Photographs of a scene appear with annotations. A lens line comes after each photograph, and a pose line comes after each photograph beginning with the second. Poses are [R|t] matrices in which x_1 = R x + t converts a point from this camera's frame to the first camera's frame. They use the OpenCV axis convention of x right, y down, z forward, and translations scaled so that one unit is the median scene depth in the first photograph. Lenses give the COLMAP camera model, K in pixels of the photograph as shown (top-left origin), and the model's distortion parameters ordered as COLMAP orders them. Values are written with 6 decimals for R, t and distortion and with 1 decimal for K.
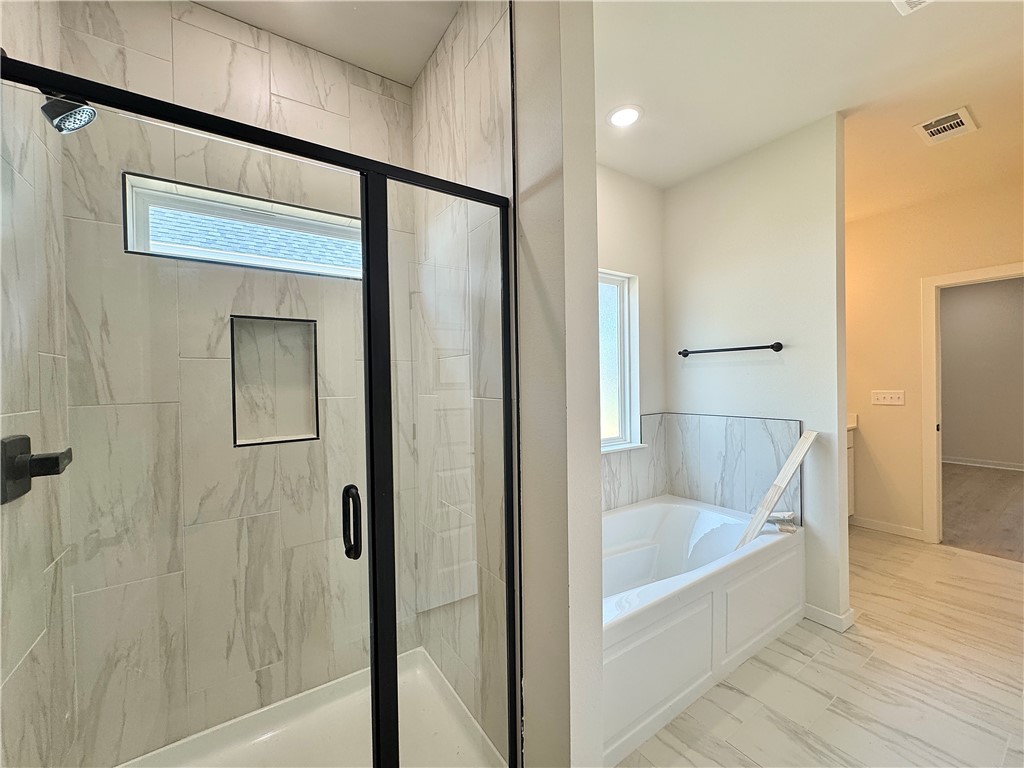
lens RADIAL K [[410.4, 0, 510.9], [0, 410.4, 384.4], [0, 0, 1]] dist [-0.003058, 0.000252]
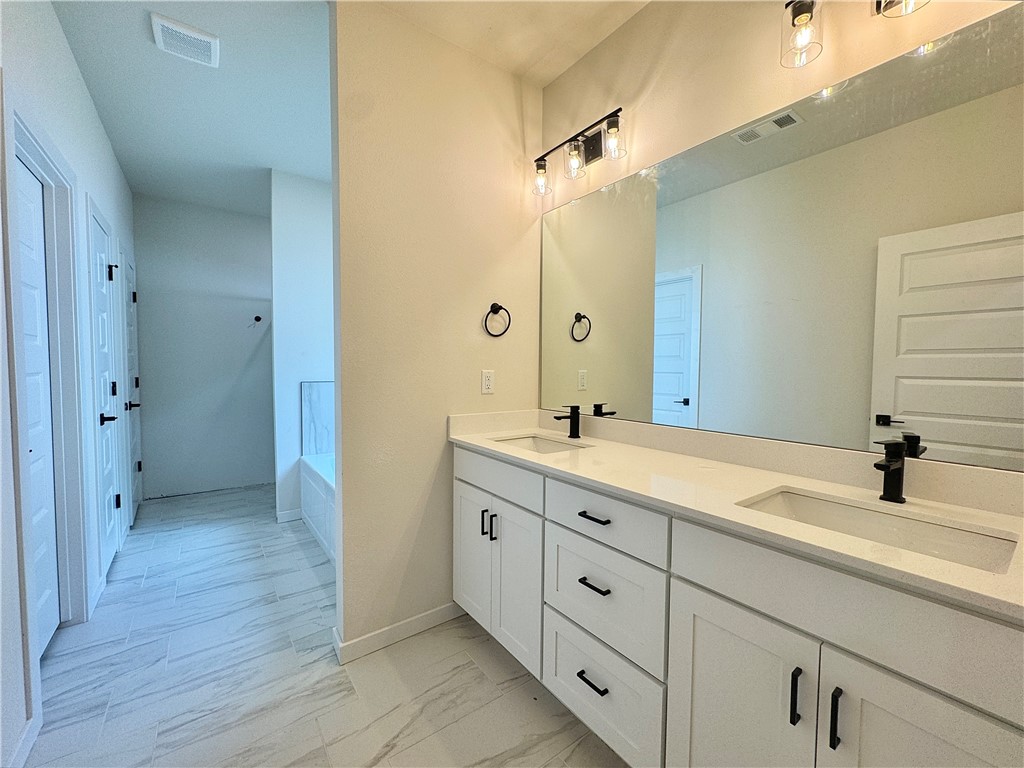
lens RADIAL K [[410.4, 0, 510.9], [0, 410.4, 384.4], [0, 0, 1]] dist [-0.003058, 0.000252]
pose [[0.048795, 0.062945, -0.996823, 1.460960], [-0.019635, 0.997880, 0.062050, 0.009834], [0.998616, 0.016545, 0.049928, 1.173655]]
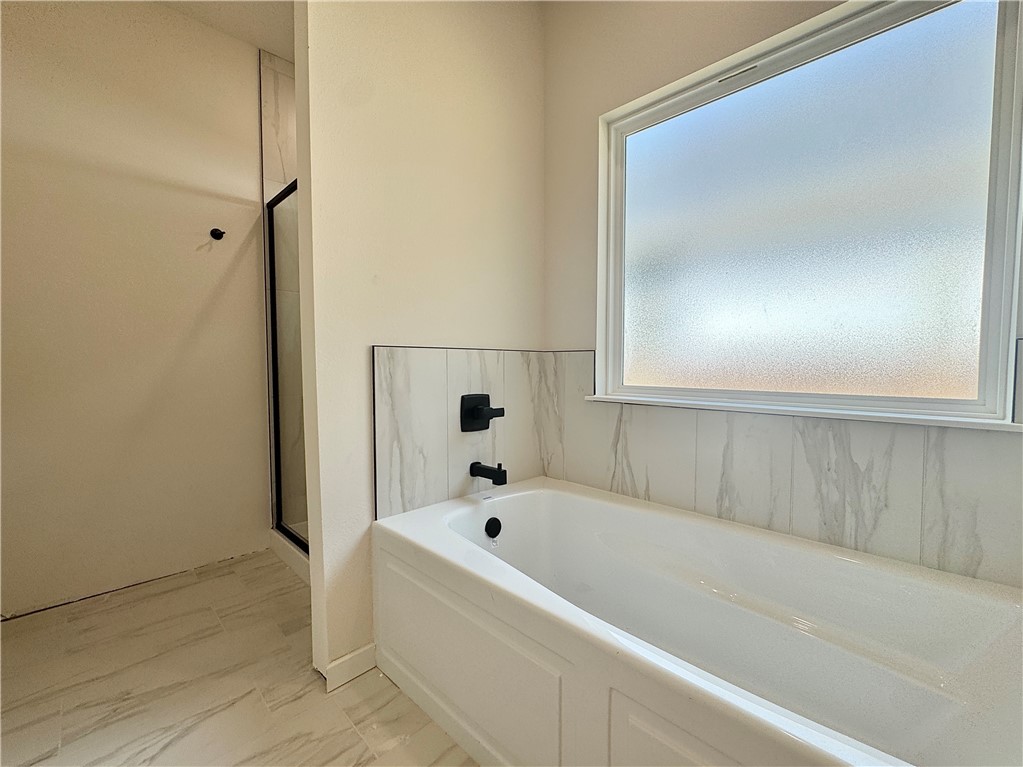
lens RADIAL K [[432.5, 0, 511.5], [0, 432.5, 383.5], [0, 0, 1]] dist [0.000177, 0.000246]
pose [[0.195856, 0.066985, -0.978342, 0.700142], [-0.011616, 0.997753, 0.065988, 0.110979], [0.980564, -0.001560, 0.196194, 0.615630]]
